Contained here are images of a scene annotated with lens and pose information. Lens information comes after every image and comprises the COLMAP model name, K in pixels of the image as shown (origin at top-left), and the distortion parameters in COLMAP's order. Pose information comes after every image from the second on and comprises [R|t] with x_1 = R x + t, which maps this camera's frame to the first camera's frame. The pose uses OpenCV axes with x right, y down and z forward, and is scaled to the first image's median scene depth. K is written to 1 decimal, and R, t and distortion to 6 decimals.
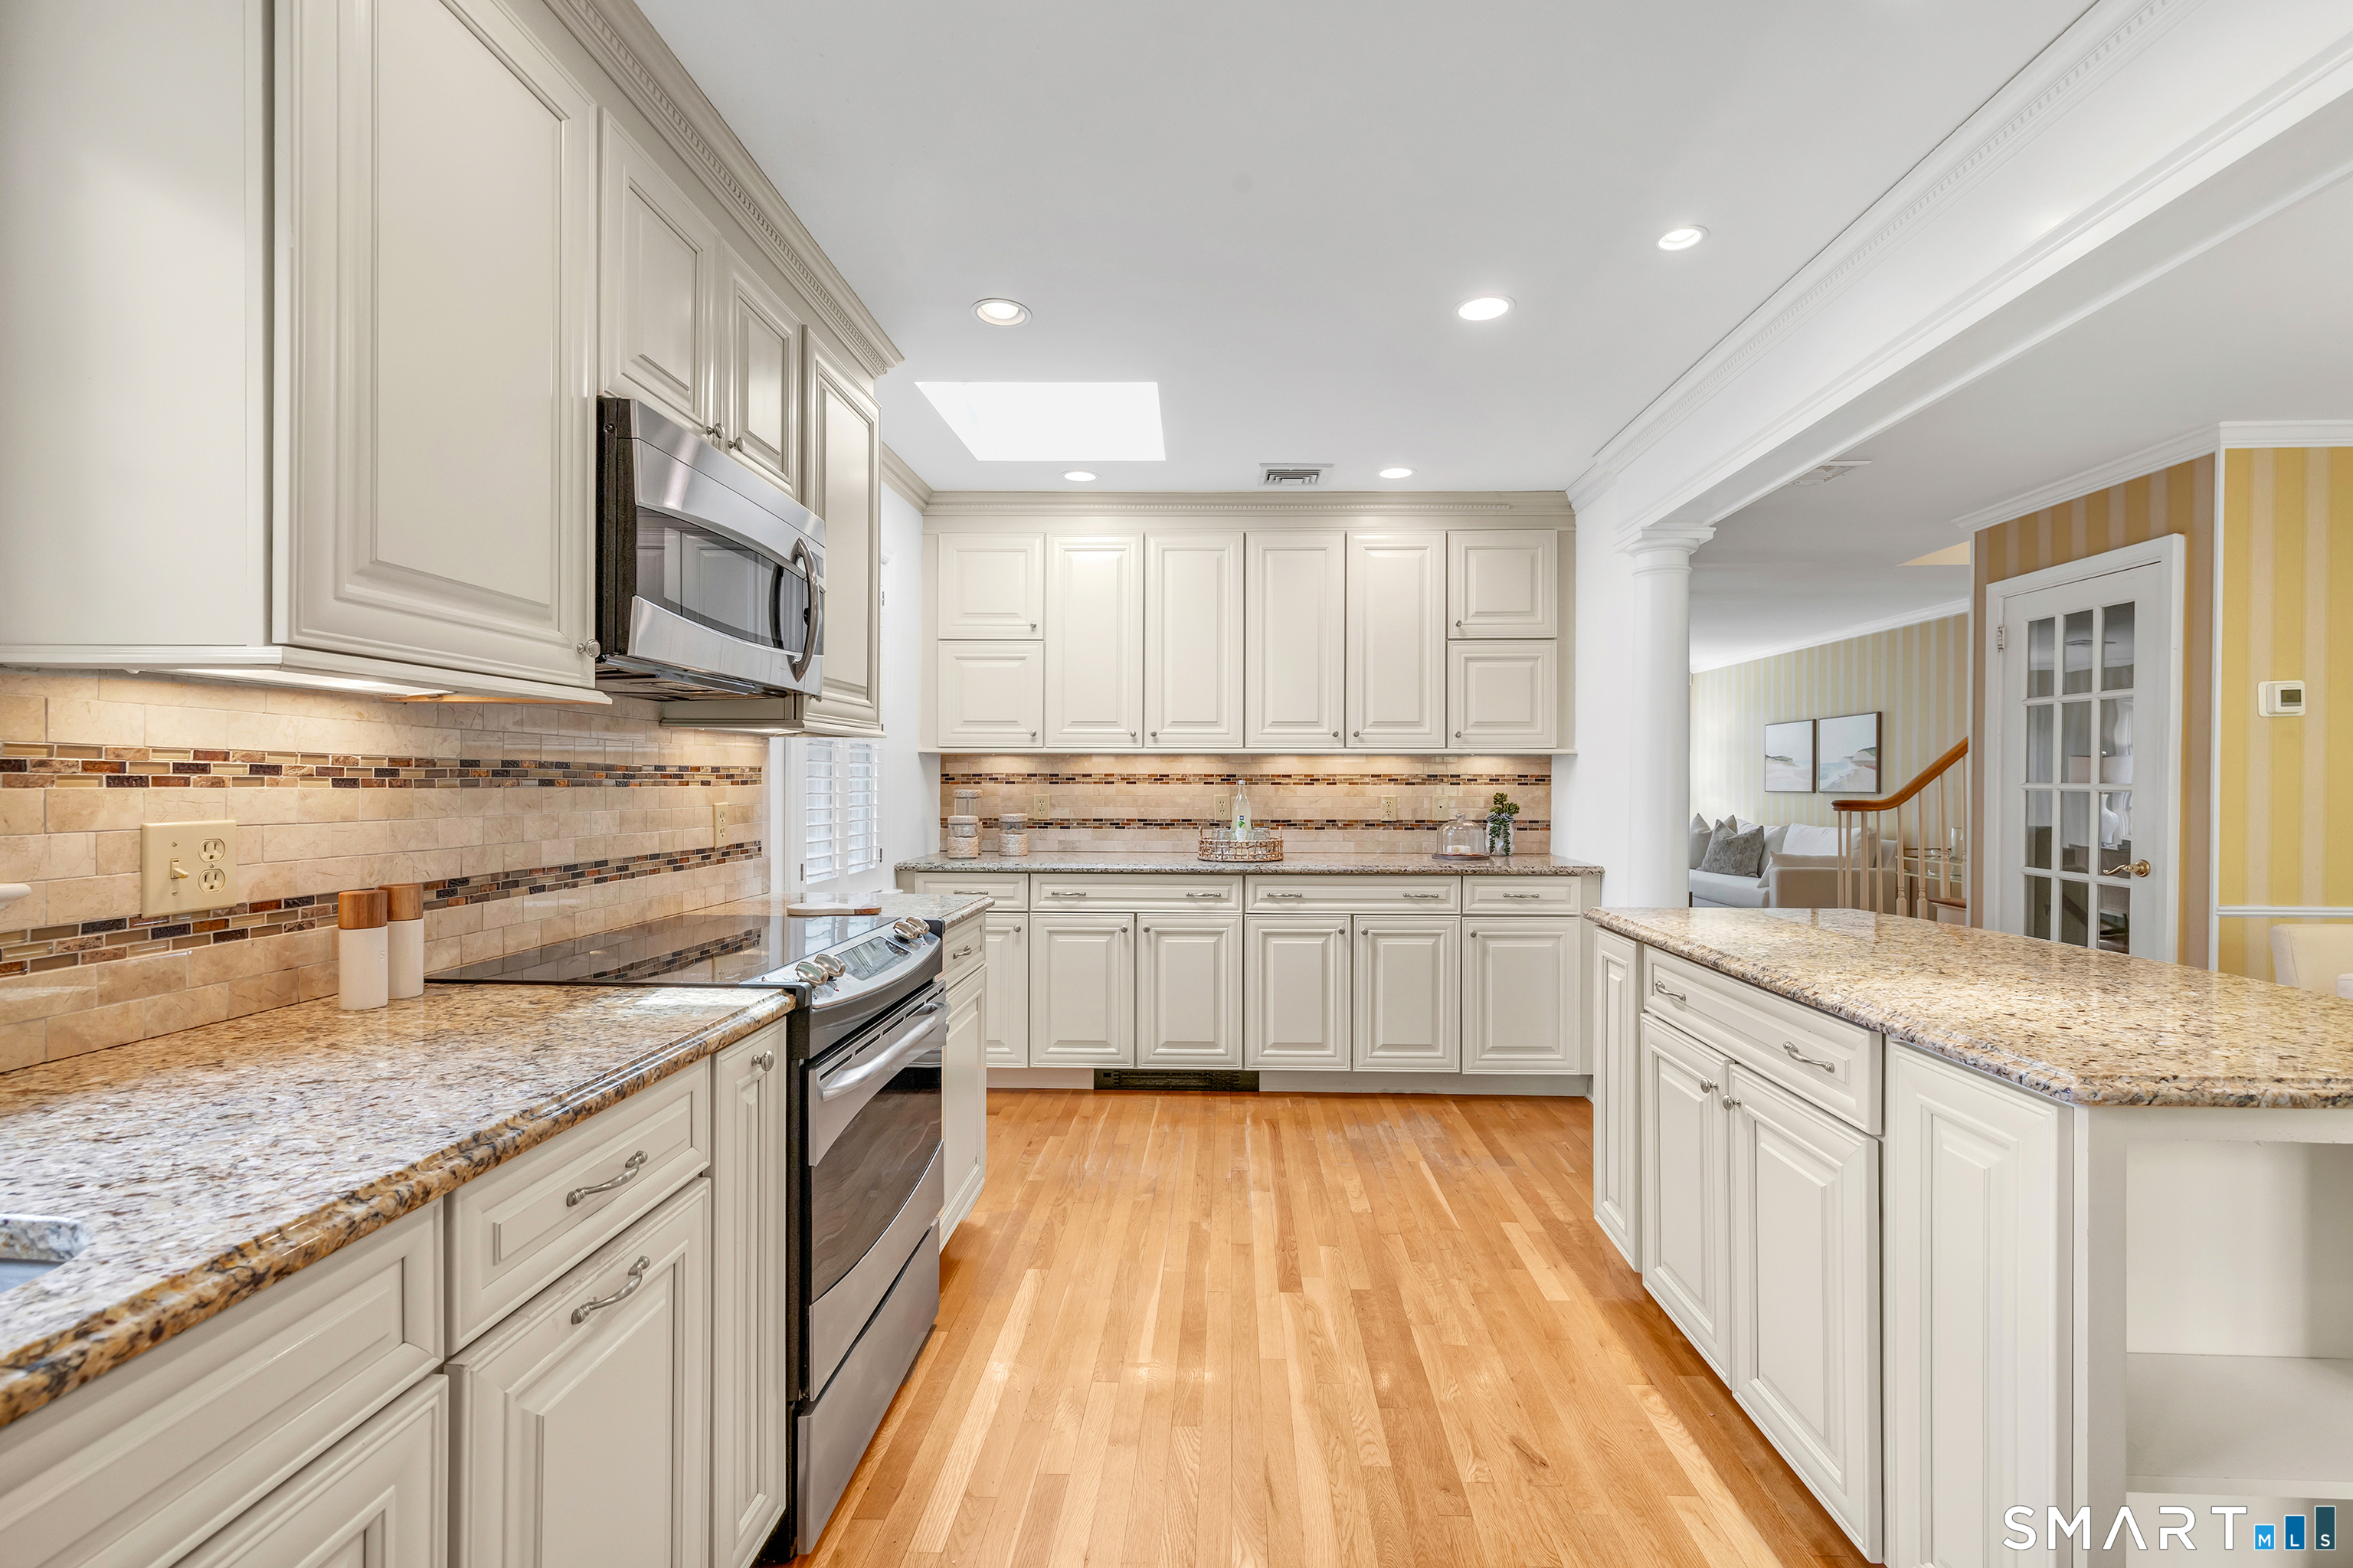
lens RADIAL K [[1060.6, 0, 1188.9], [0, 1060.6, 784.7], [0, 0, 1]] dist [0.000367, 0.001430]
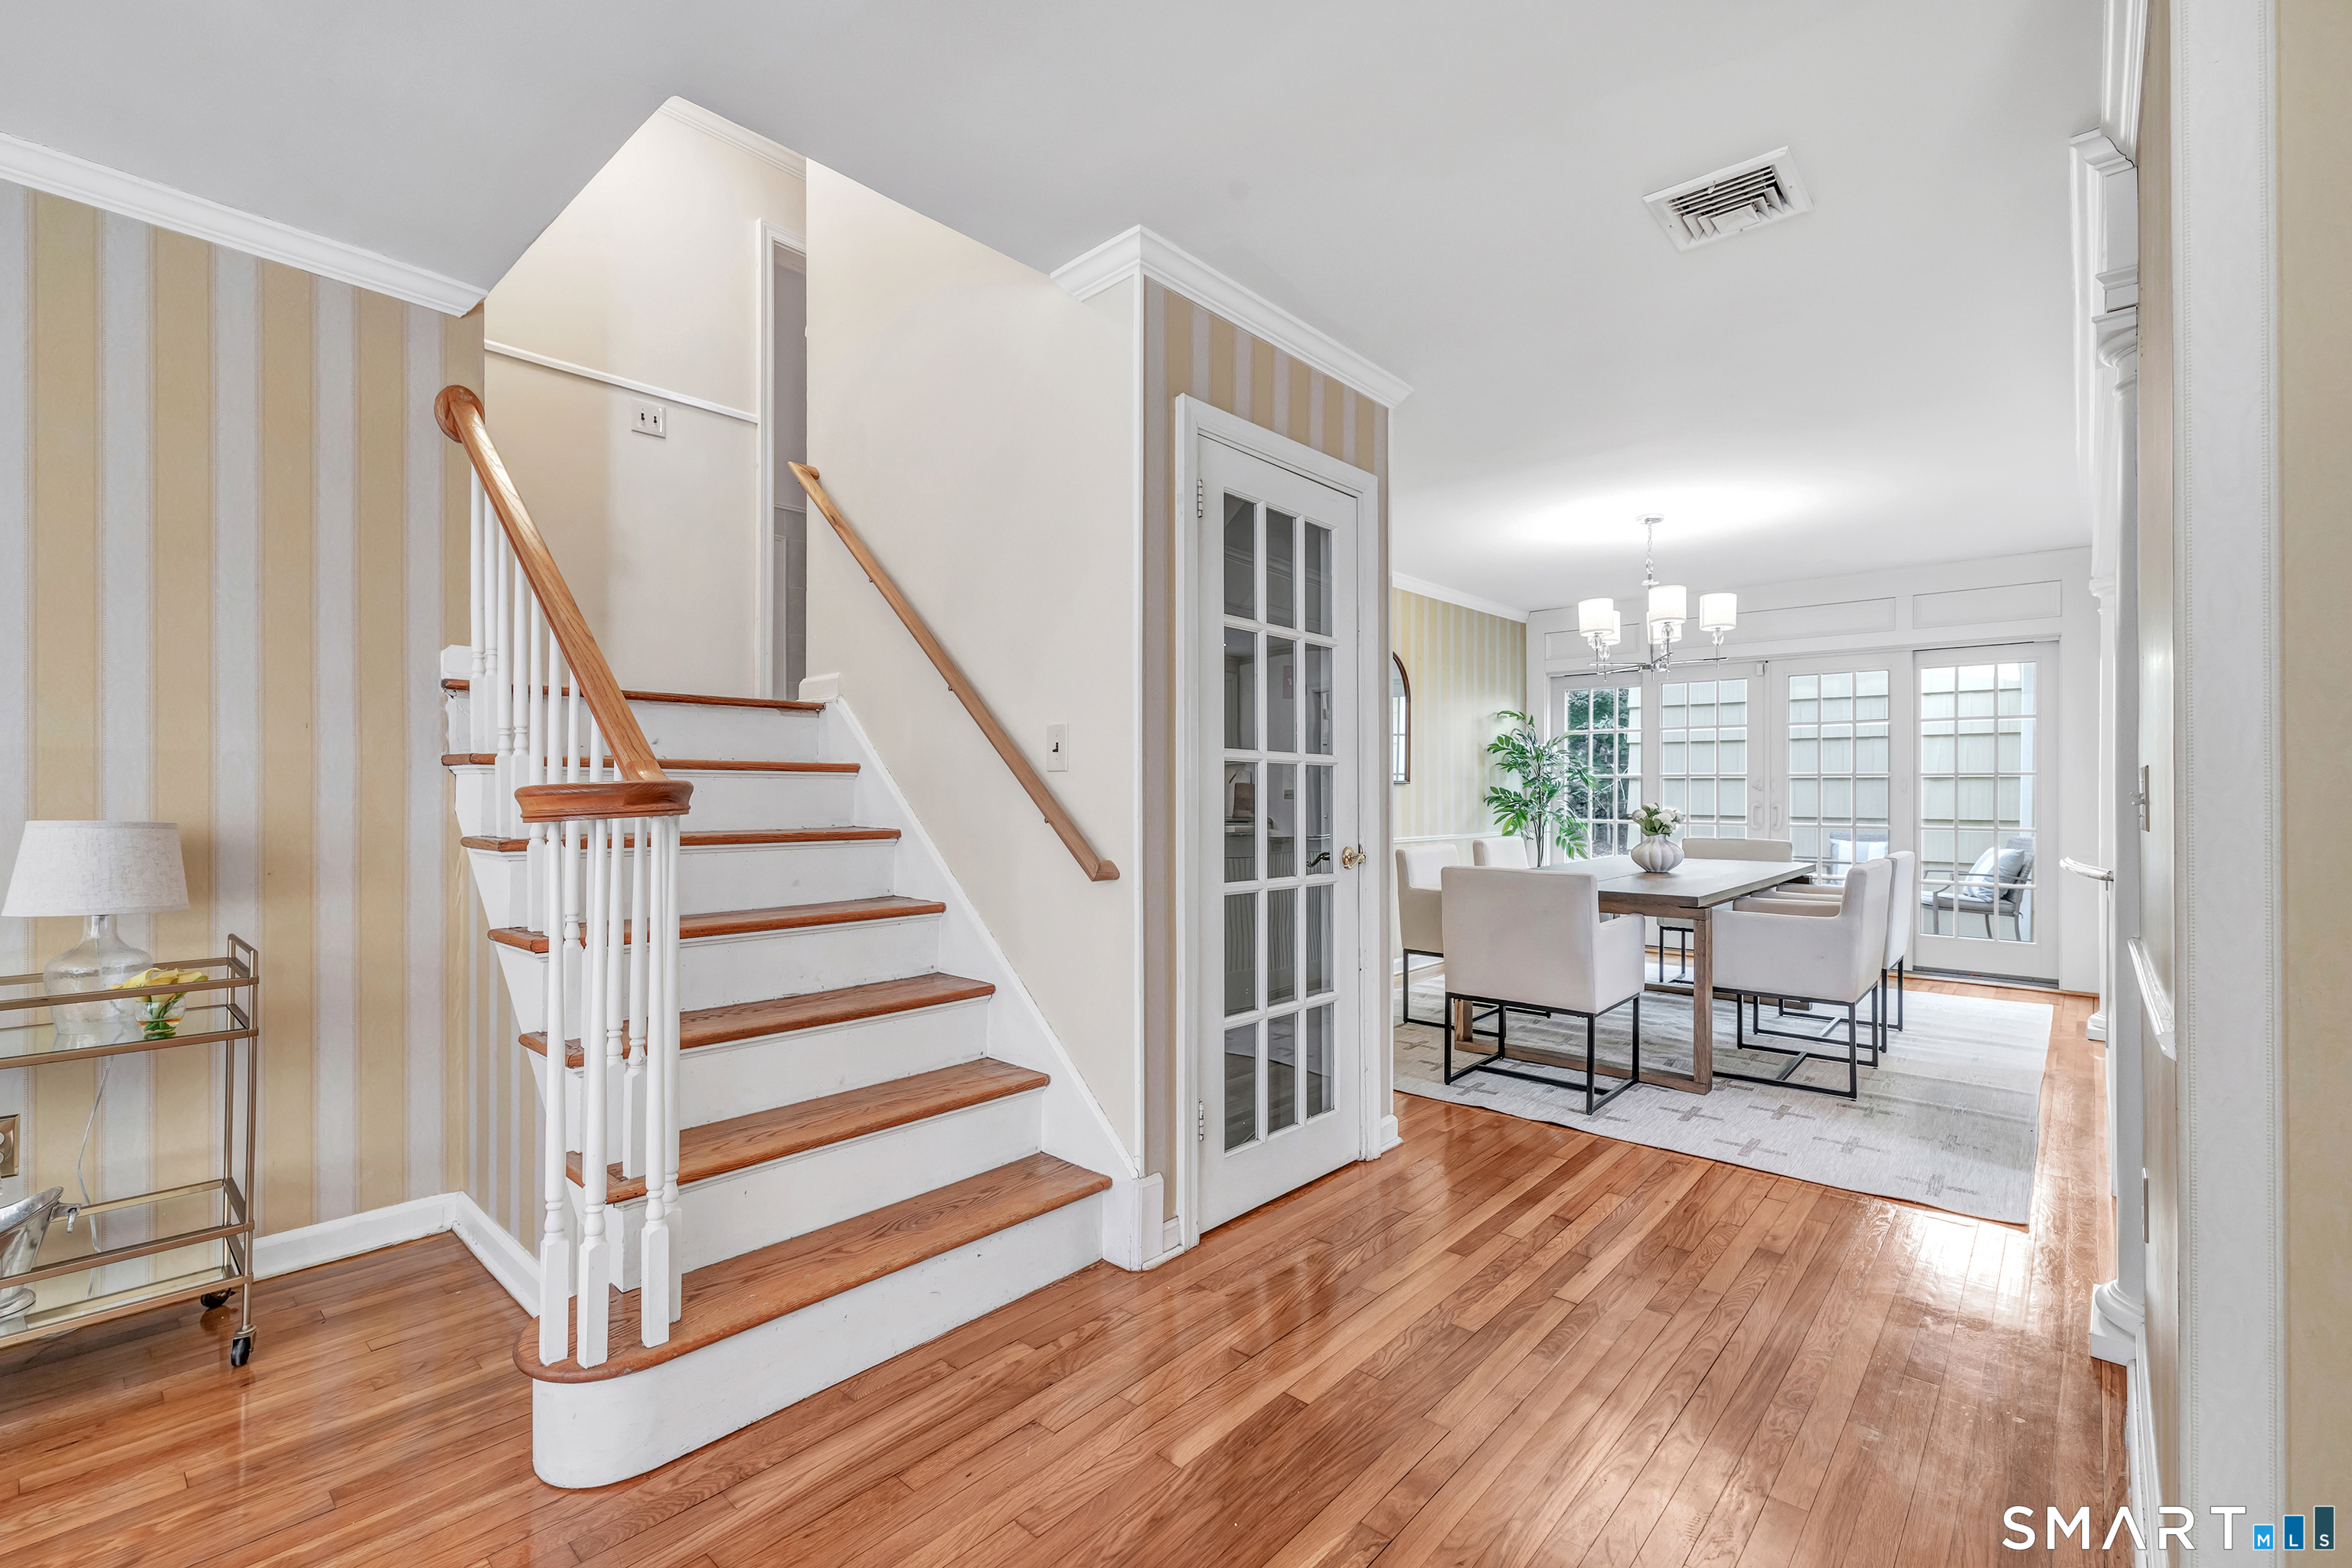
lens RADIAL K [[1060.2, 0, 1171.7], [0, 1060.2, 775.0], [0, 0, 1]] dist [0.000367, 0.001430]
pose [[-0.780214, 0.000655, 0.625512, 0.462213], [-0.005185, 0.999958, -0.007515, 0.020739], [-0.625491, -0.009106, -0.780178, 1.648669]]
